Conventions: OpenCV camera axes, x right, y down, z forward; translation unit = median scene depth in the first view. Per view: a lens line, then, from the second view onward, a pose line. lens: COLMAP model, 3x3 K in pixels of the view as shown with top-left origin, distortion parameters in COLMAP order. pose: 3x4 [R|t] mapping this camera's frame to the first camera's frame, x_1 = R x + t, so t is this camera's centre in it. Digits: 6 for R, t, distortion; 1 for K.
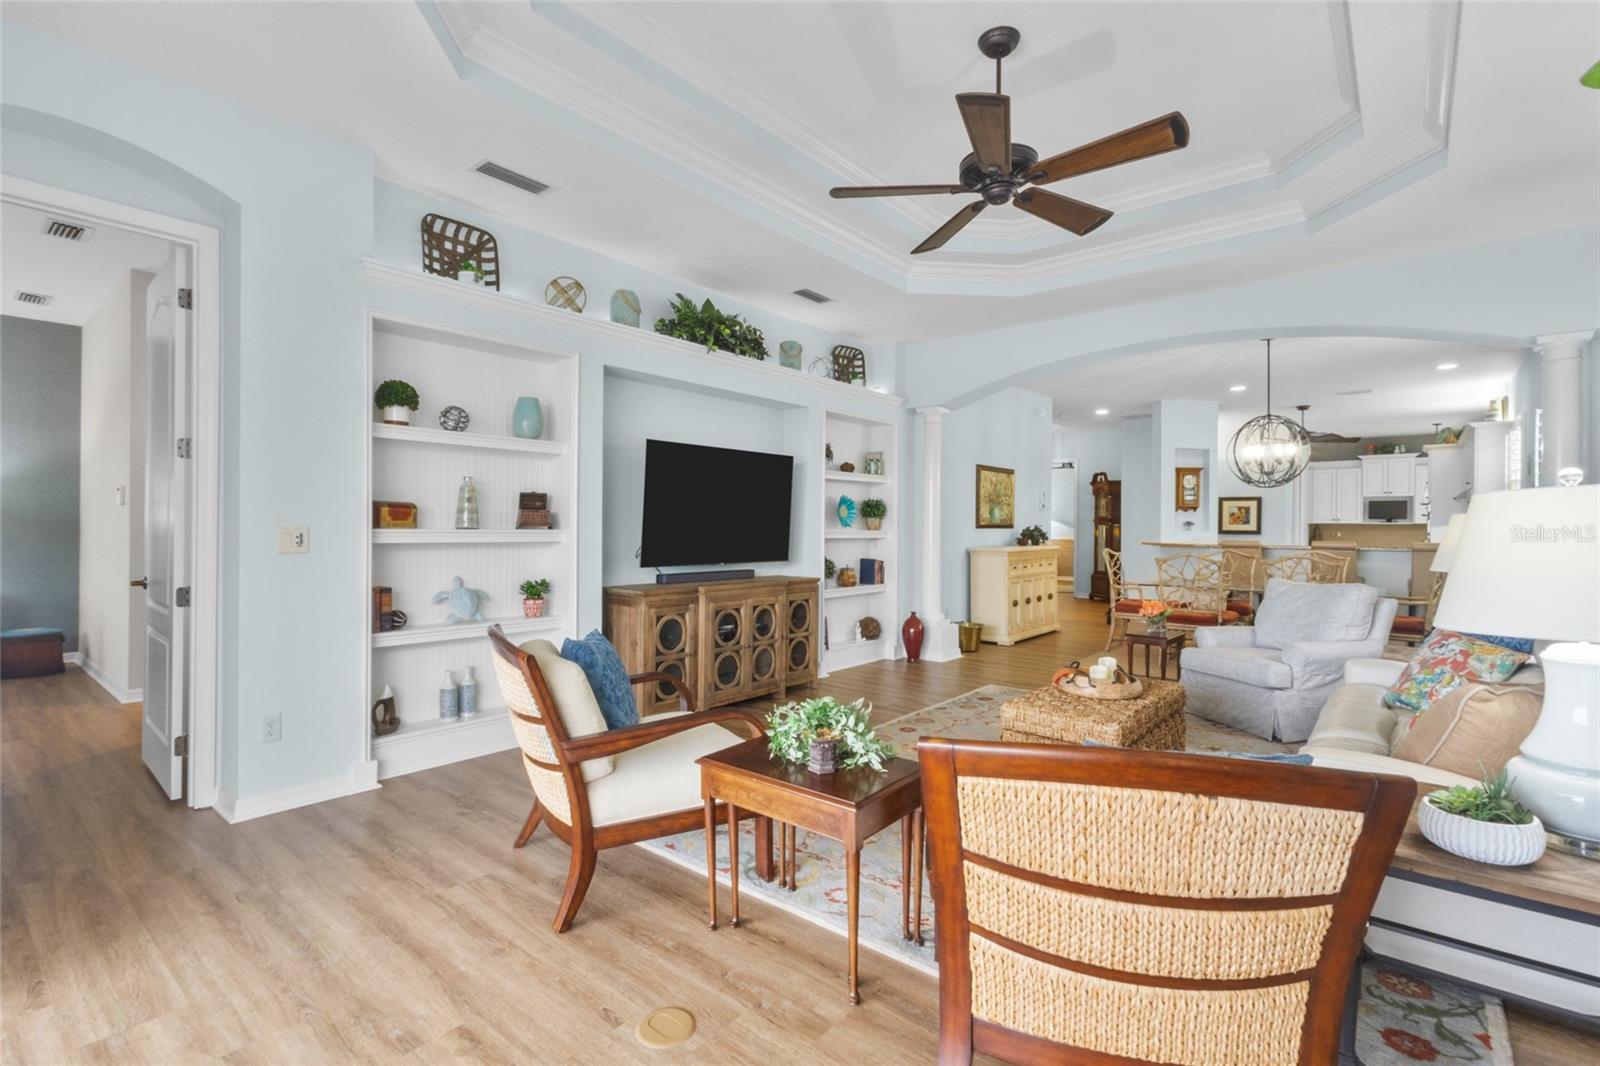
lens RADIAL K [[742.4, 0, 809.5], [0, 742.4, 534.1], [0, 0, 1]] dist [0.000843, 0.001989]
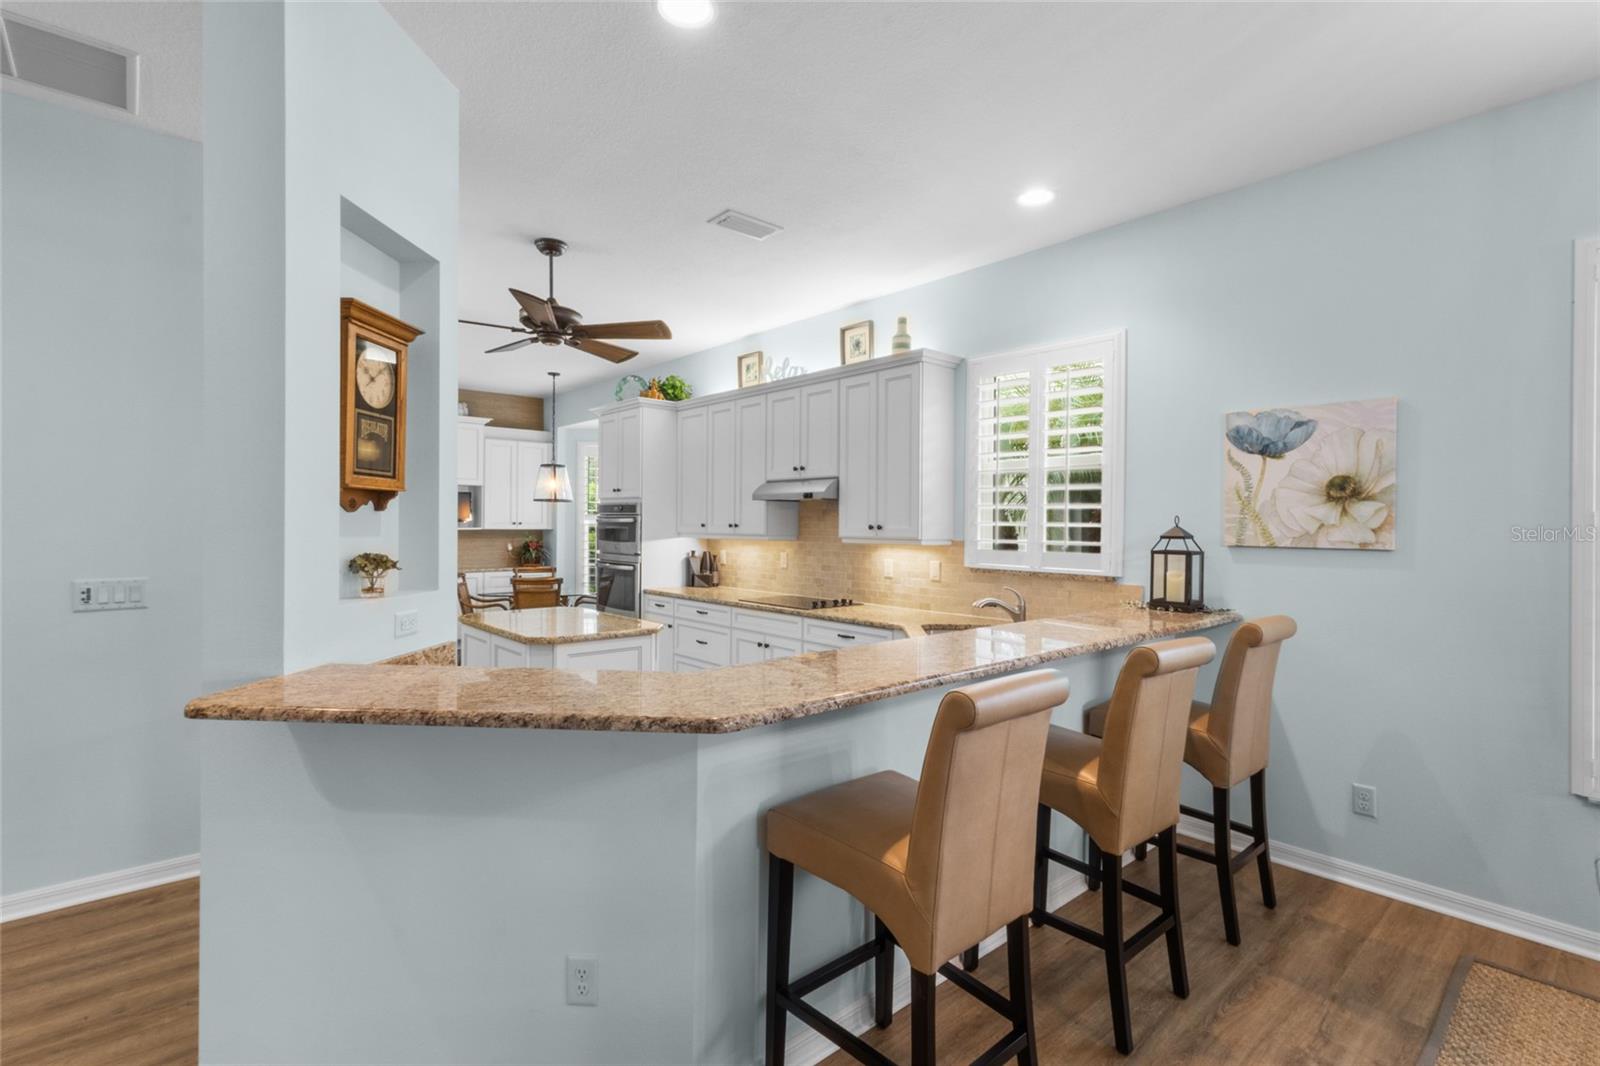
lens RADIAL K [[742.4, 0, 796.8], [0, 742.4, 525.0], [0, 0, 1]] dist [0.000843, 0.001989]
pose [[0.162869, 0.001376, 0.986647, 0.232509], [-0.008894, 0.999960, 0.000073, -0.020480], [-0.986608, -0.008787, 0.162875, 0.627579]]
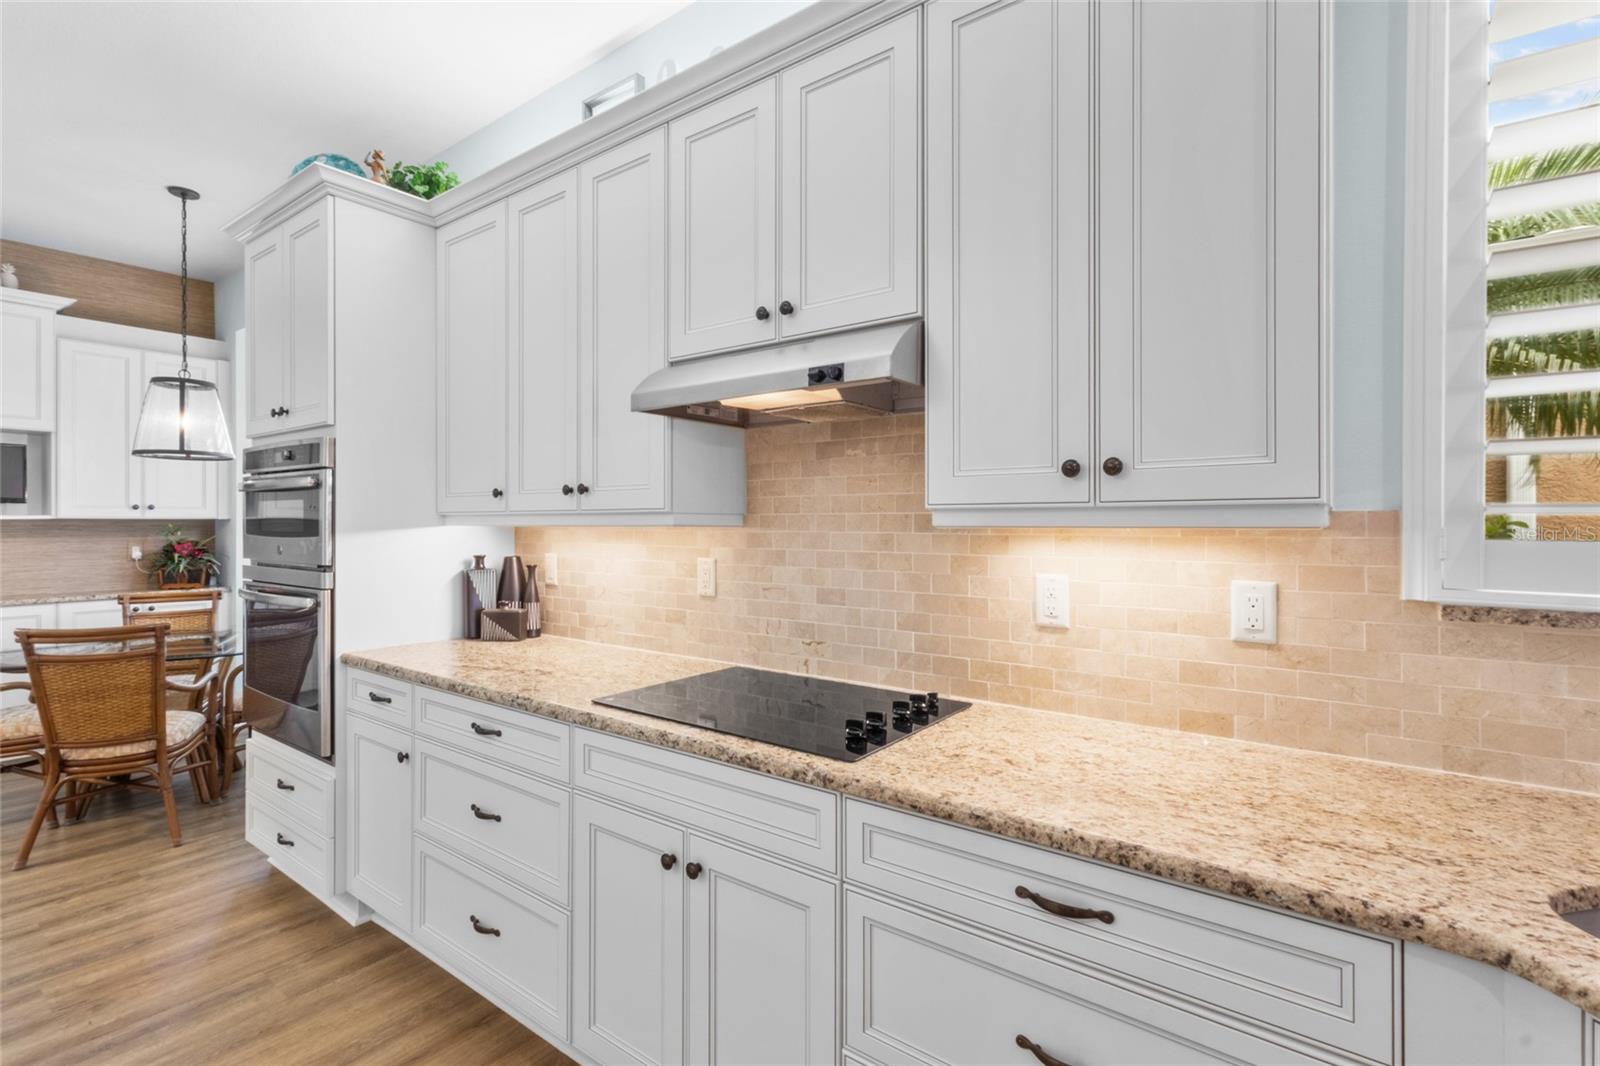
lens RADIAL K [[742.4, 0, 797.4], [0, 742.4, 522.7], [0, 0, 1]] dist [0.000843, 0.001989]
pose [[-0.043817, 0.001680, 0.999038, 0.478116], [-0.000945, 0.999998, -0.001723, -0.012305], [-0.999039, -0.001020, -0.043815, 0.690305]]
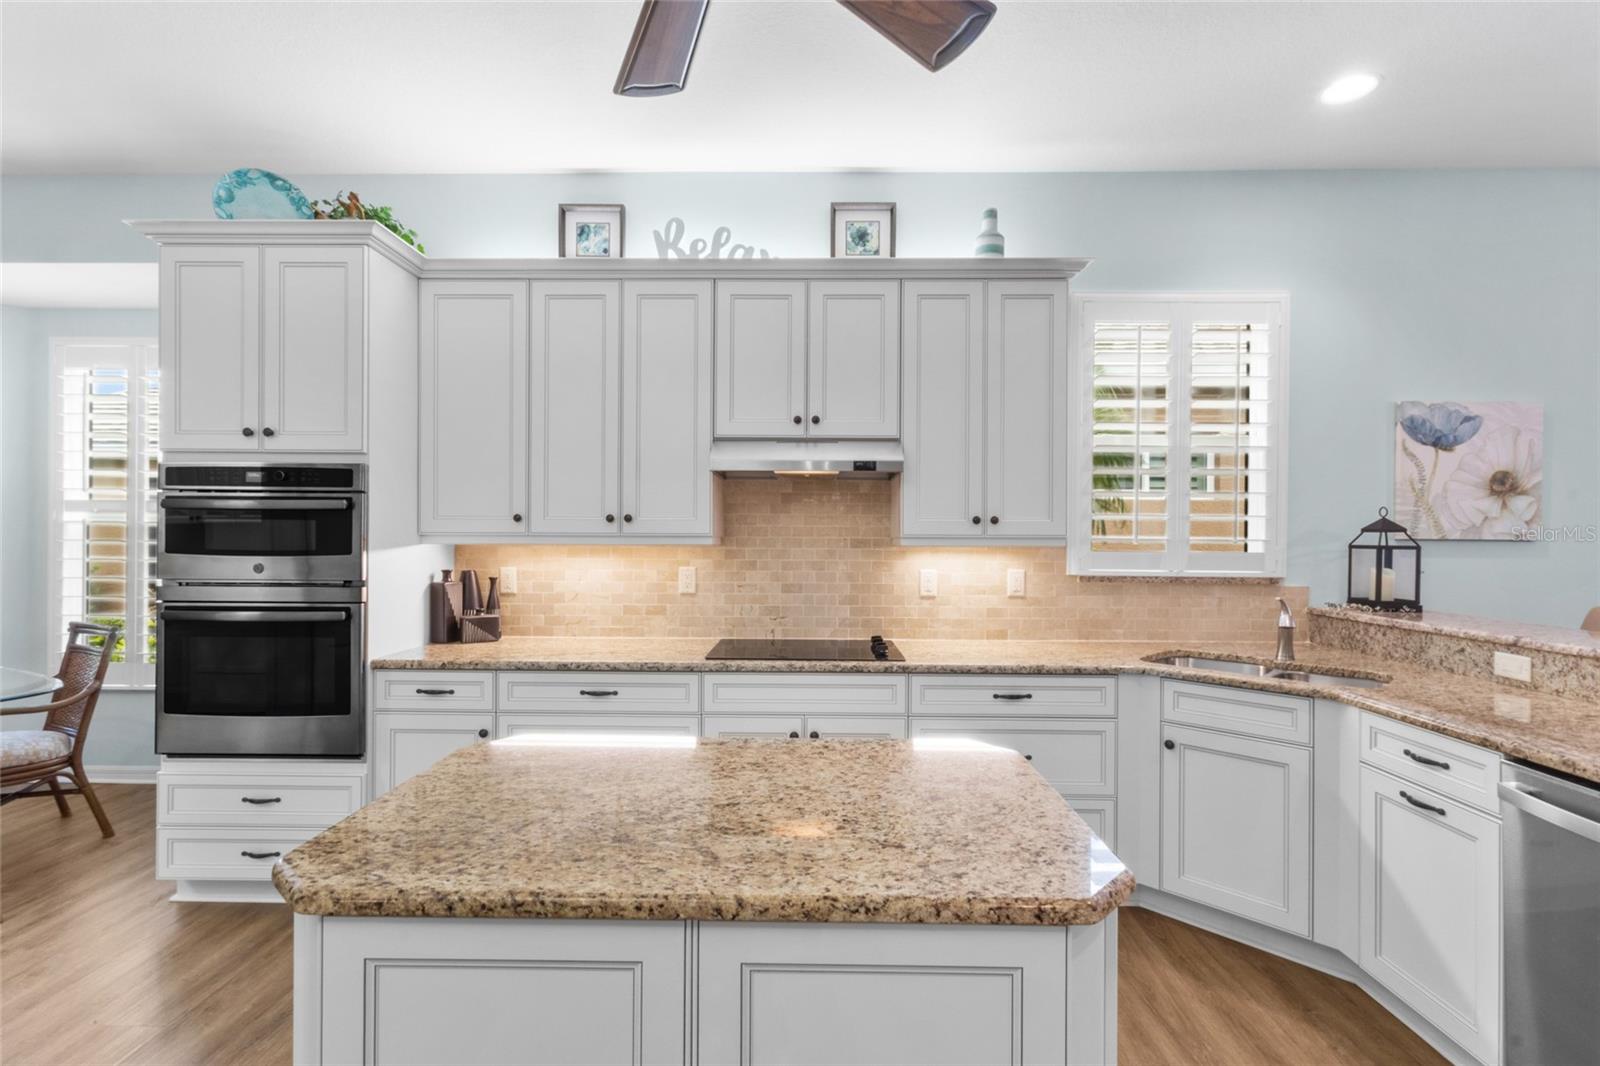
lens RADIAL K [[742.4, 0, 799.1], [0, 742.4, 537.9], [0, 0, 1]] dist [0.000843, 0.001989]
pose [[-0.620044, -0.004357, 0.784555, 0.435055], [-0.005250, 0.999985, 0.001404, -0.014532], [-0.784550, -0.003248, -0.620058, 0.826961]]
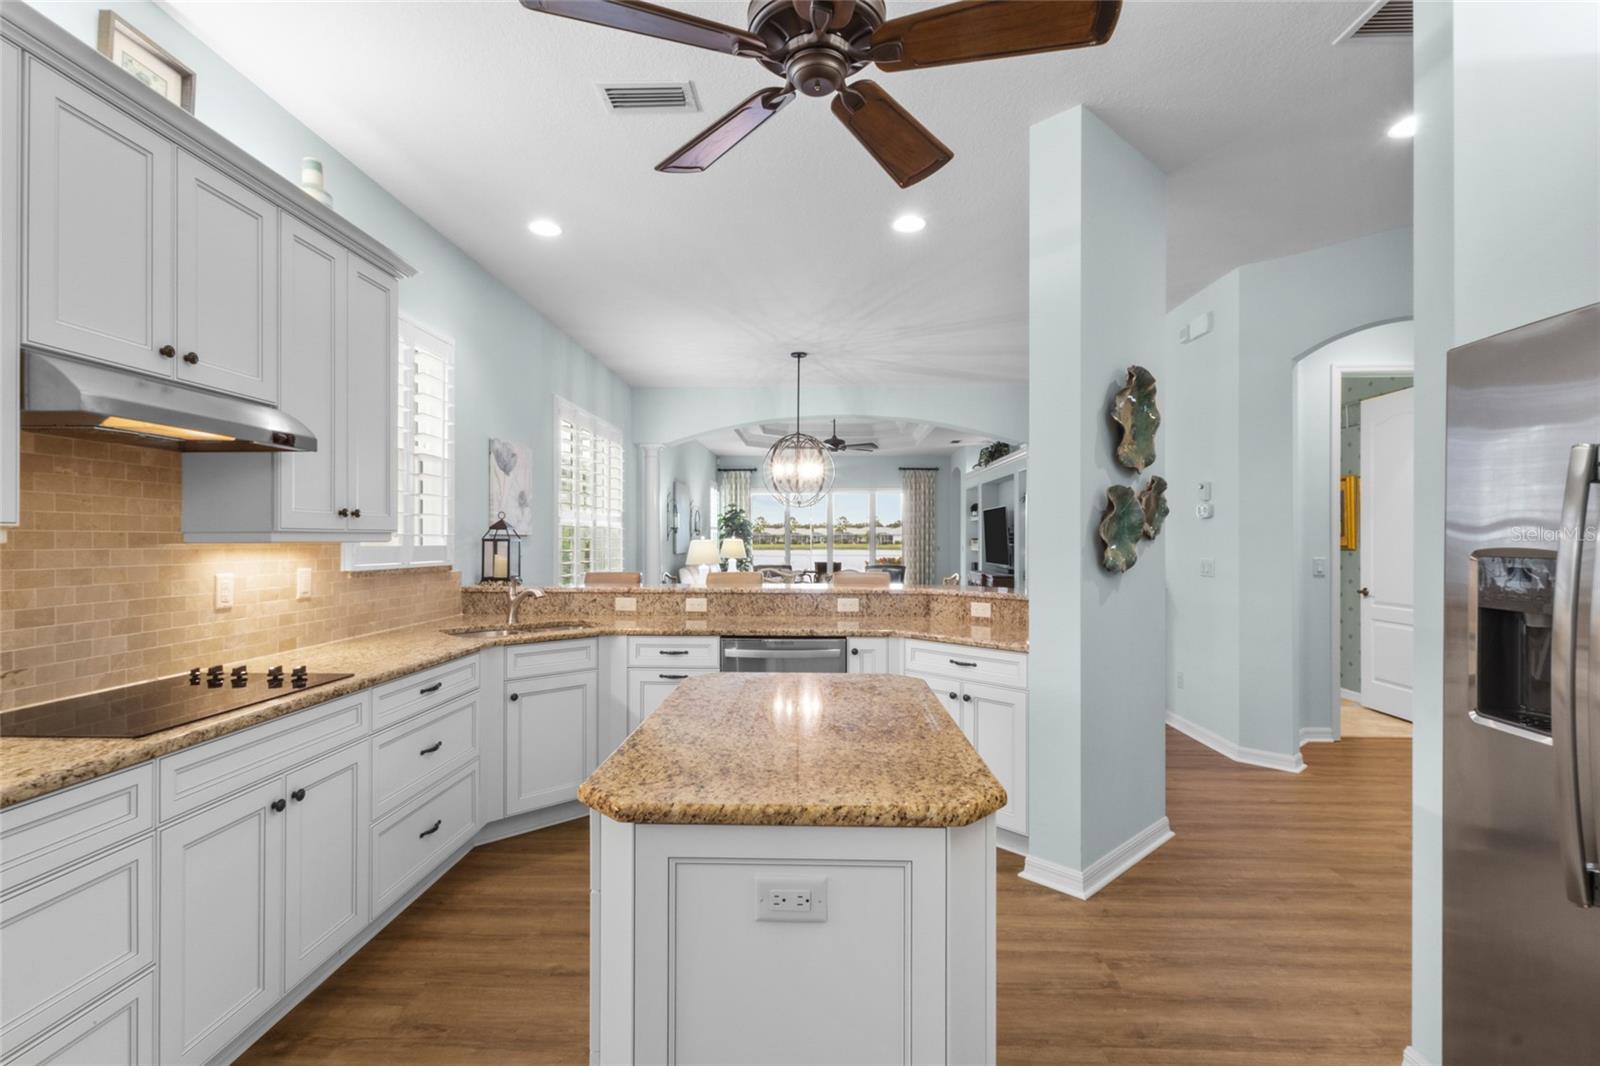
lens RADIAL K [[742.4, 0, 799.2], [0, 742.4, 541.3], [0, 0, 1]] dist [0.000843, 0.001989]
pose [[-0.793381, 0.002101, -0.608722, 0.599120], [-0.000313, 0.999993, 0.003859, -0.012937], [0.608725, 0.003252, -0.793375, 0.880066]]
